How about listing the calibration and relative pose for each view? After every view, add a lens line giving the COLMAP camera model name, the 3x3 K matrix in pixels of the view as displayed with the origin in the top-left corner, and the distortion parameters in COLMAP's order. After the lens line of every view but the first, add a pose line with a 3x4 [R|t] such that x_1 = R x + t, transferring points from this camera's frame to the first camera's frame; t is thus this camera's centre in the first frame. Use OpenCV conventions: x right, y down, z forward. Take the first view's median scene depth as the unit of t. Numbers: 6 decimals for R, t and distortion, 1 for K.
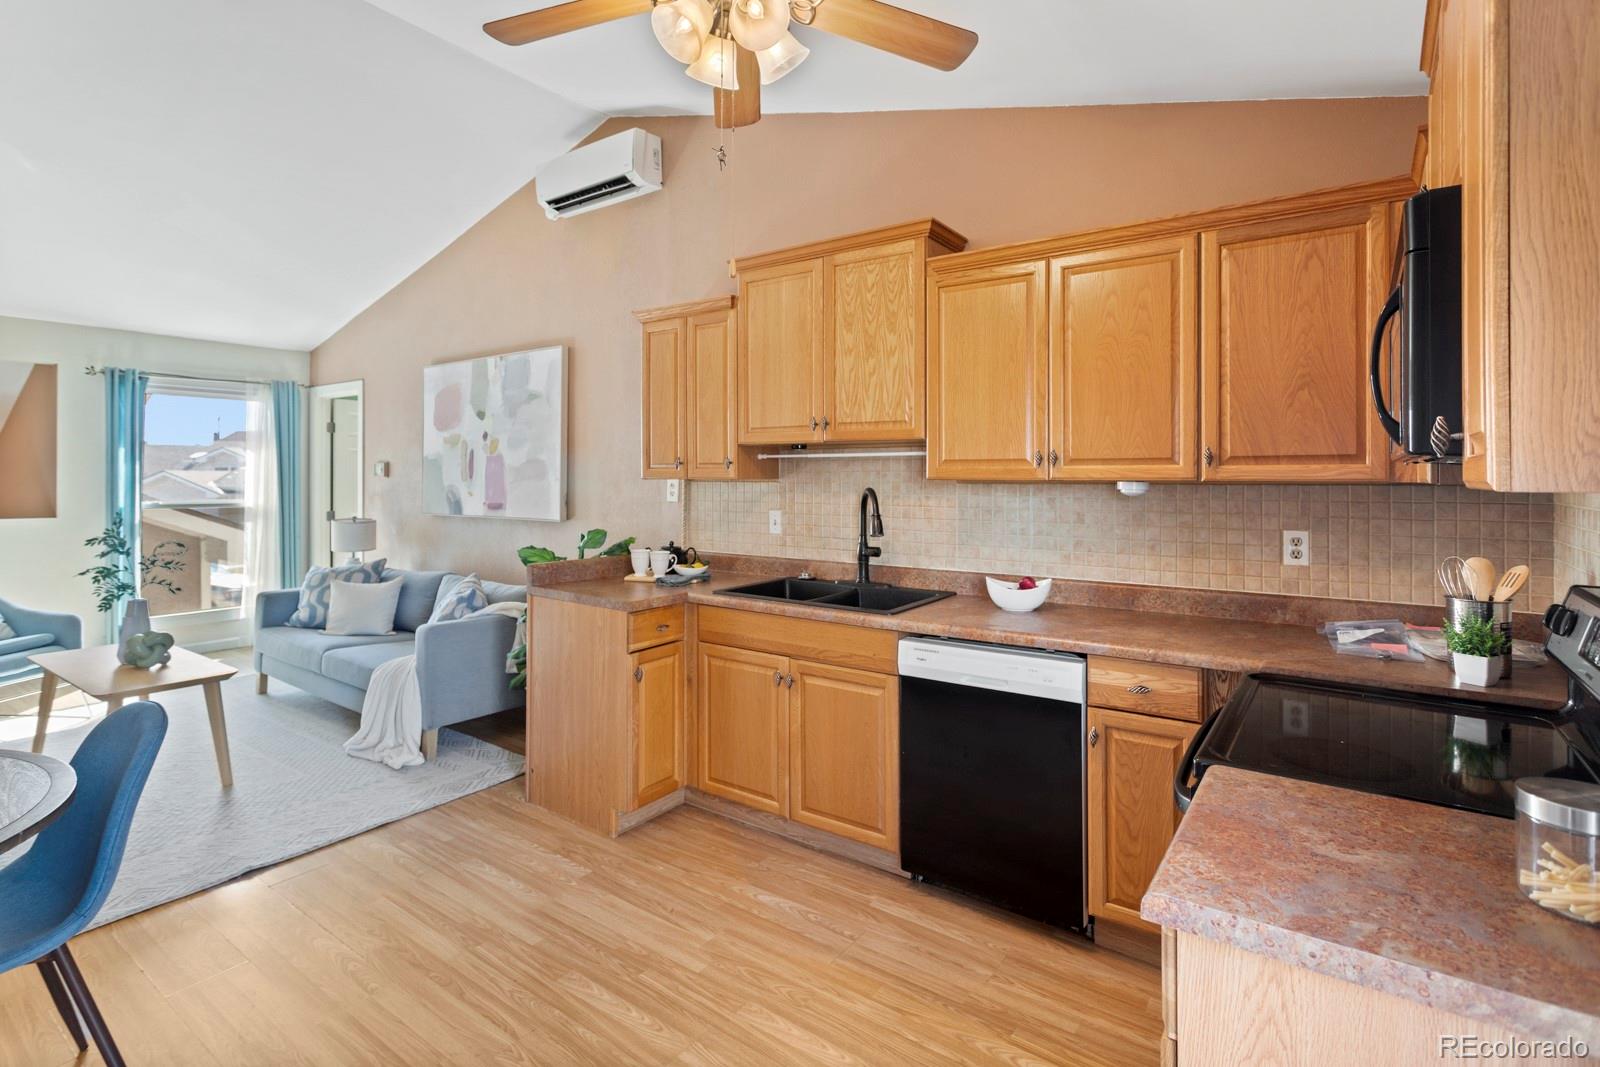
lens RADIAL K [[805.1, 0, 830.4], [0, 805.1, 472.5], [0, 0, 1]] dist [-0.003789, 0.002765]
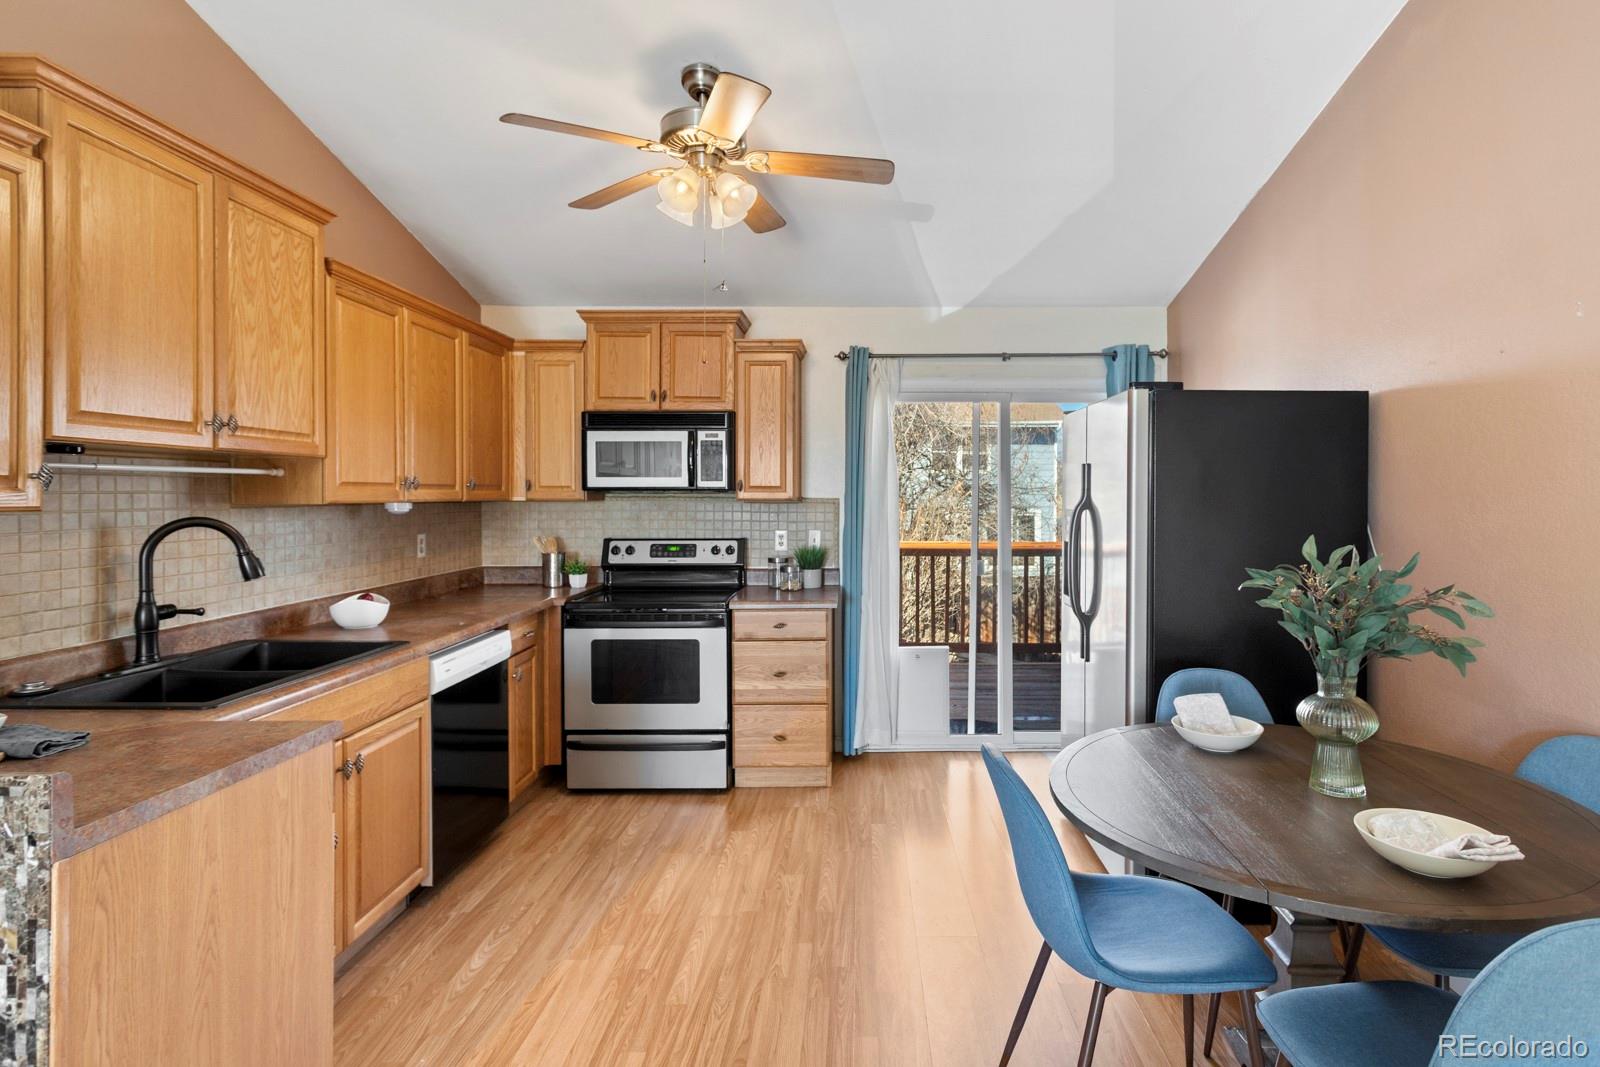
lens RADIAL K [[805.1, 0, 842.0], [0, 805.1, 491.6], [0, 0, 1]] dist [-0.003789, 0.002765]
pose [[-0.564835, 0.002567, 0.825200, -0.649137], [-0.001662, 0.999990, -0.004249, -0.000859], [-0.825202, -0.003771, -0.564824, 0.715091]]
